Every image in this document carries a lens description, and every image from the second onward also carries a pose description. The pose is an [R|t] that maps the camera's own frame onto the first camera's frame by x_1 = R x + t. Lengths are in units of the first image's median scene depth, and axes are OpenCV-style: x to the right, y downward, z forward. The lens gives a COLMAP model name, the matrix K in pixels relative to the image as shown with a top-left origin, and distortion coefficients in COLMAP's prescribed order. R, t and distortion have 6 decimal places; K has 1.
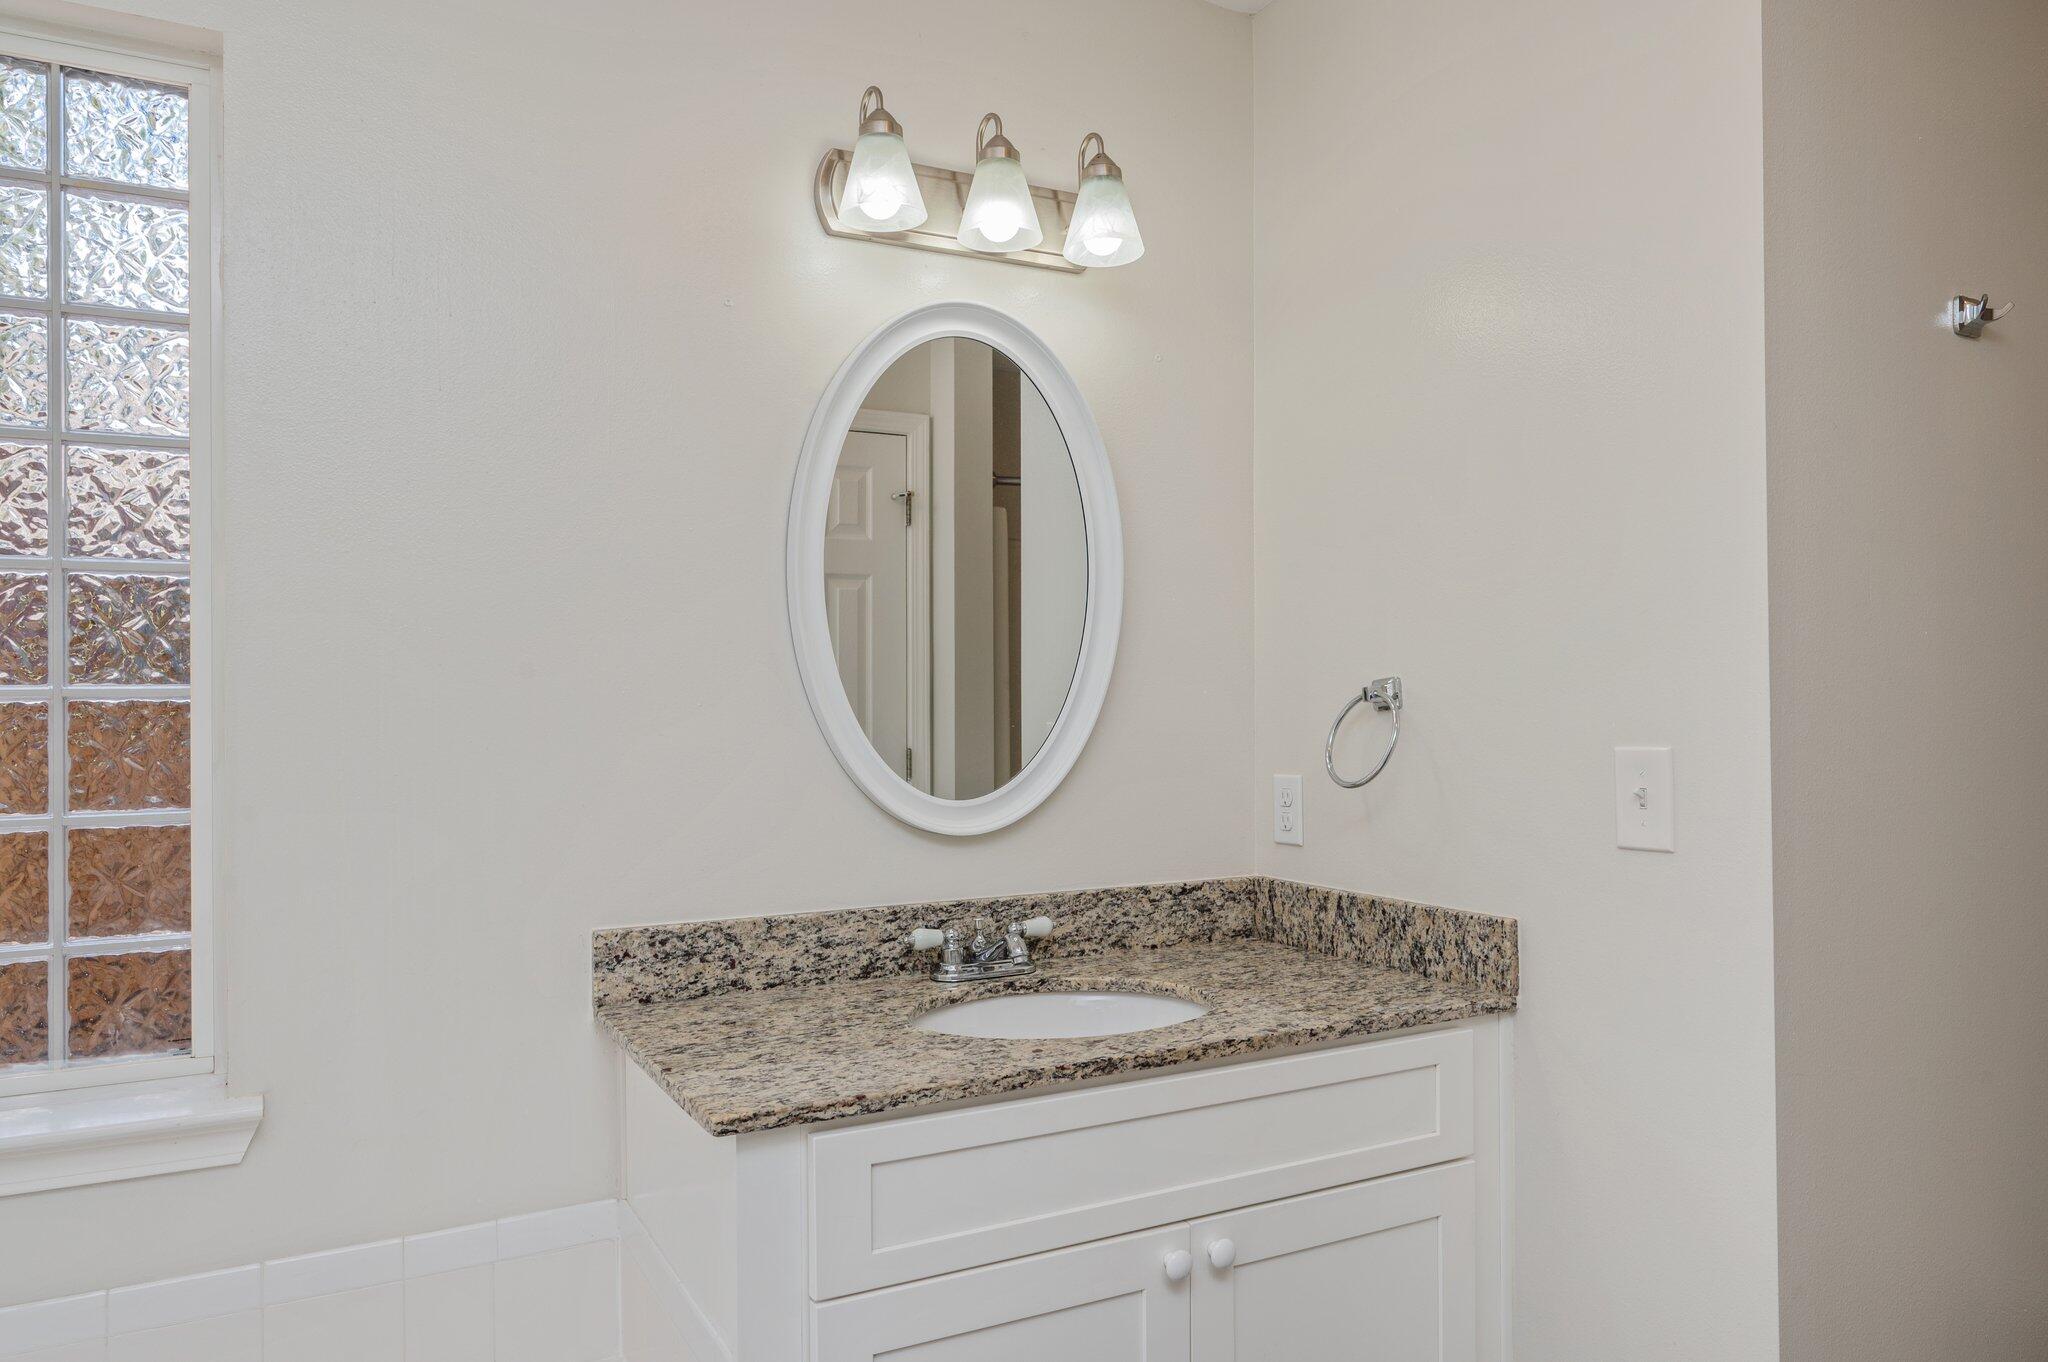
lens RADIAL K [[1414.6, 0, 1030.3], [0, 1414.6, 667.4], [0, 0, 1]] dist [-0.003666, 0.003391]
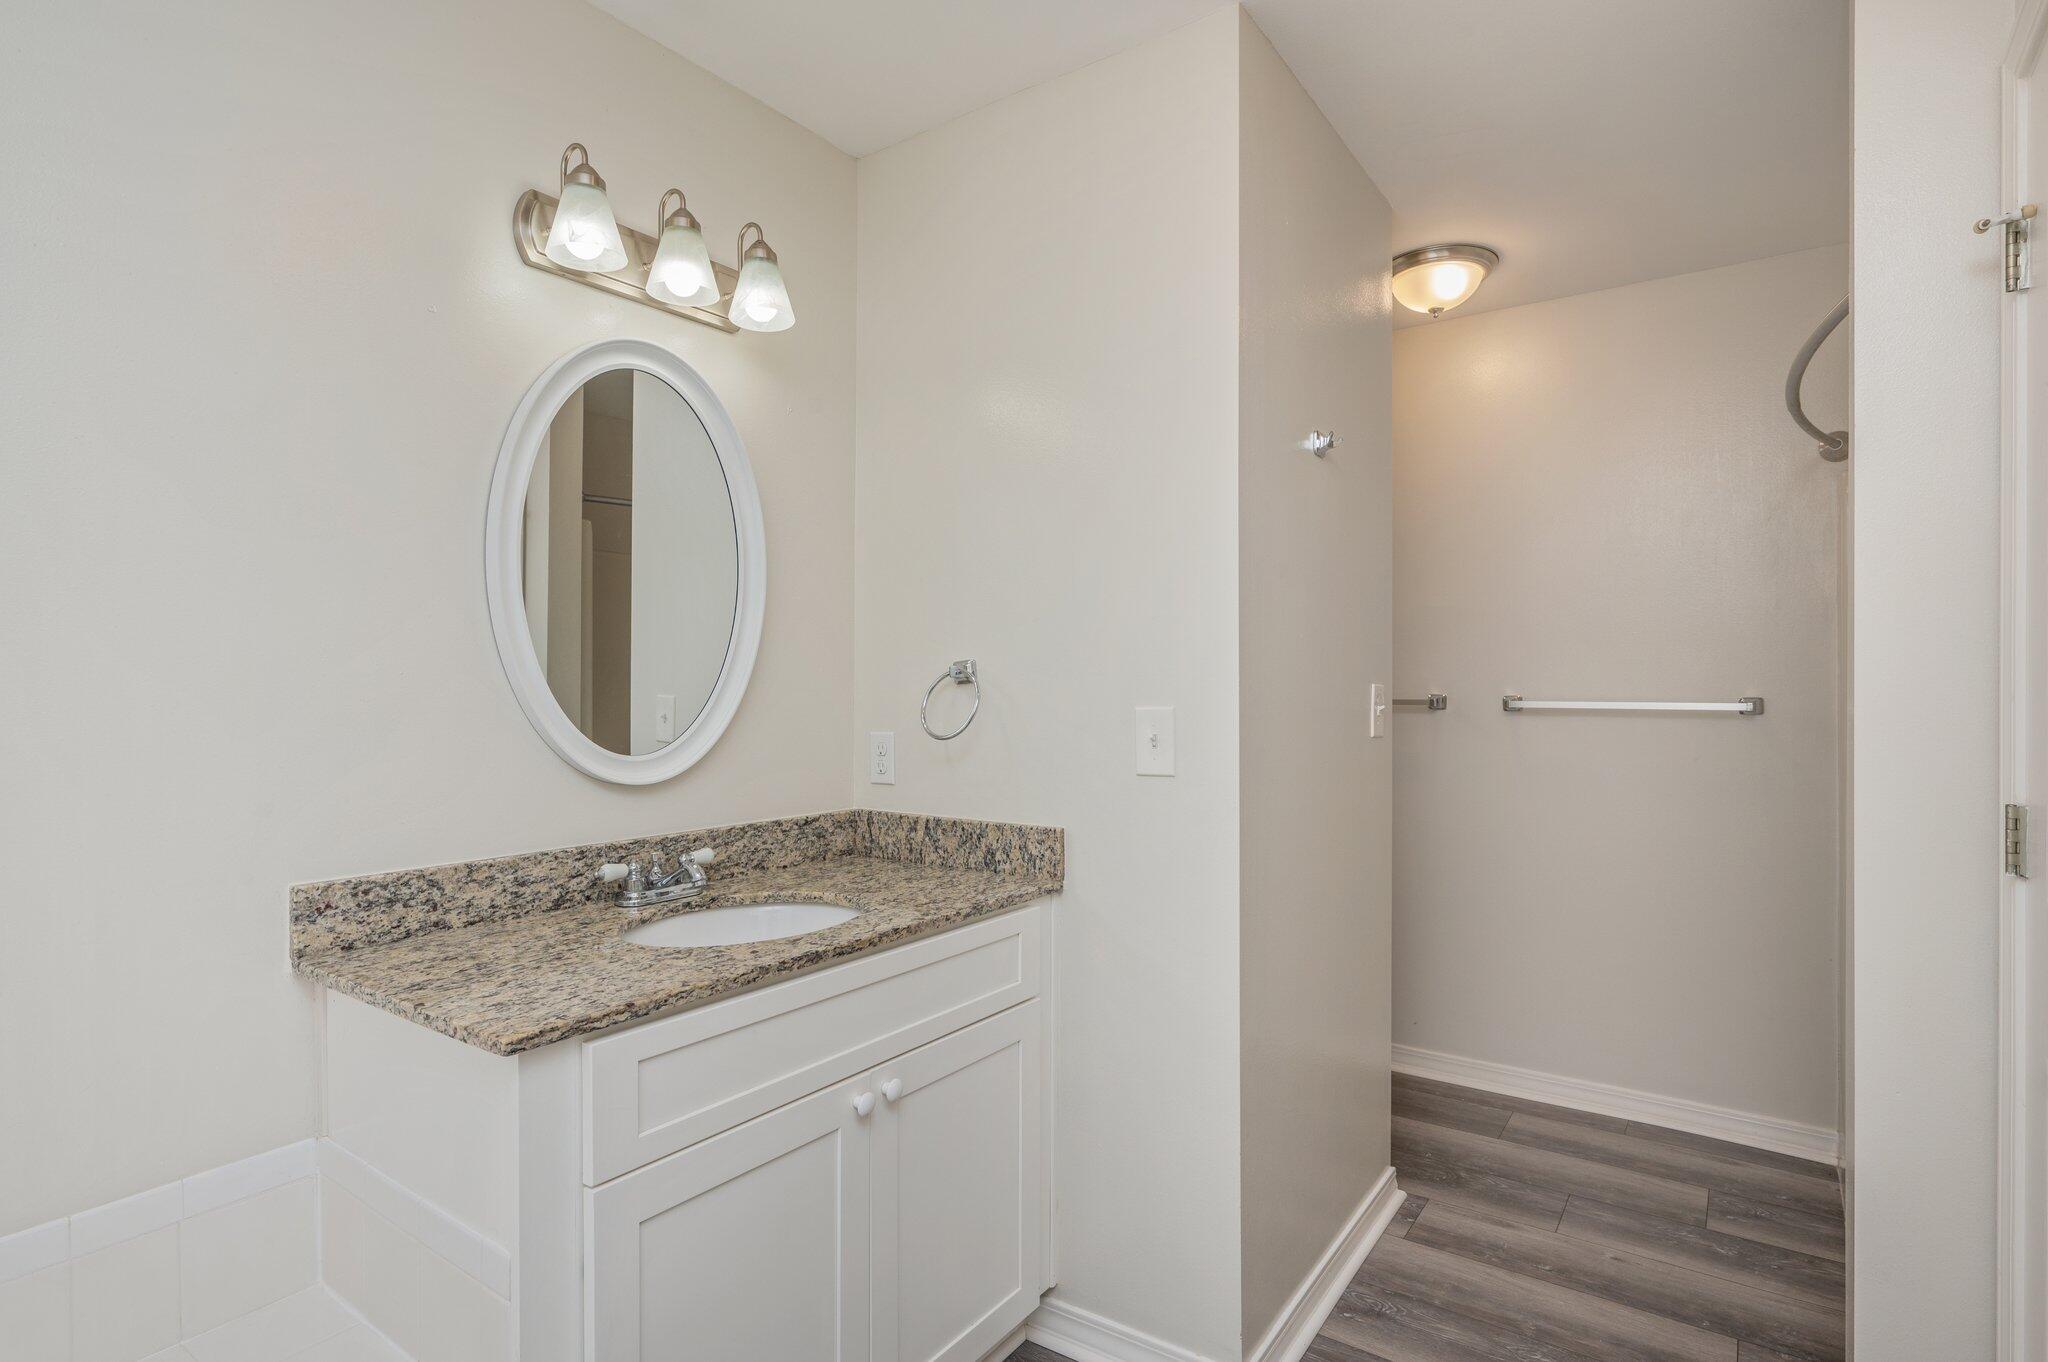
lens RADIAL K [[1040.7, 0, 1037.2], [0, 1040.7, 672.2], [0, 0, 1]] dist [-0.001718, -0.000168]
pose [[0.895065, 0.012096, 0.445772, -0.156217], [-0.015927, 0.999861, 0.004848, 0.014746], [-0.445652, -0.011439, 0.895133, 0.063906]]
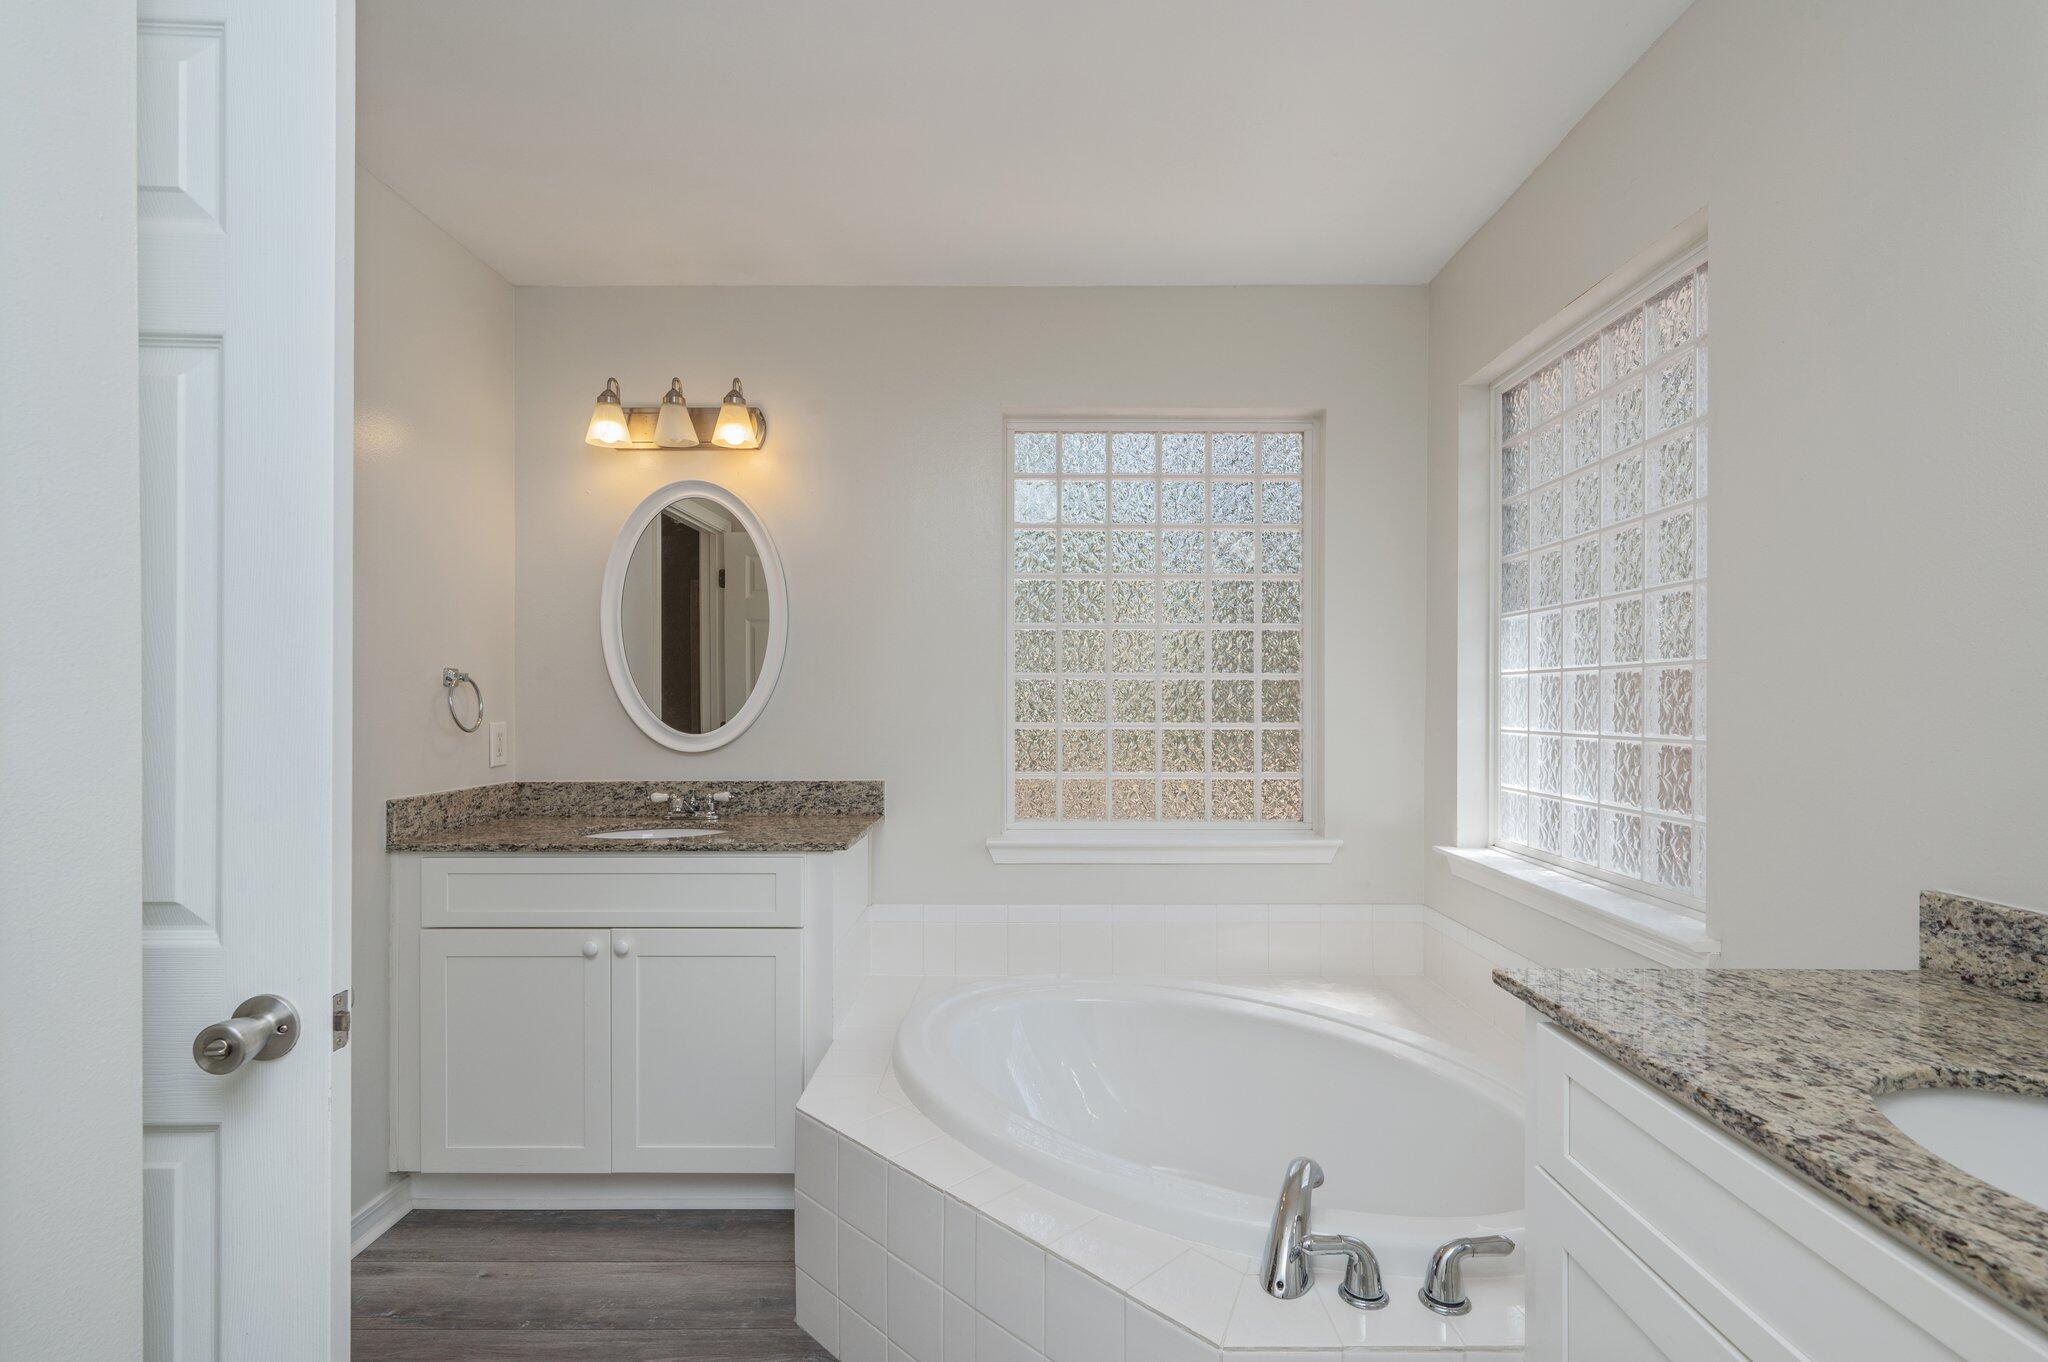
lens RADIAL K [[969.6, 0, 1024.0], [0, 969.6, 681.0], [0, 0, 1]] dist [0.001667, 0.000177]
pose [[-0.493746, -0.011385, -0.869531, 0.569502], [0.019808, 0.999508, -0.024335, 0.045120], [0.869380, -0.029239, -0.493278, 0.774277]]
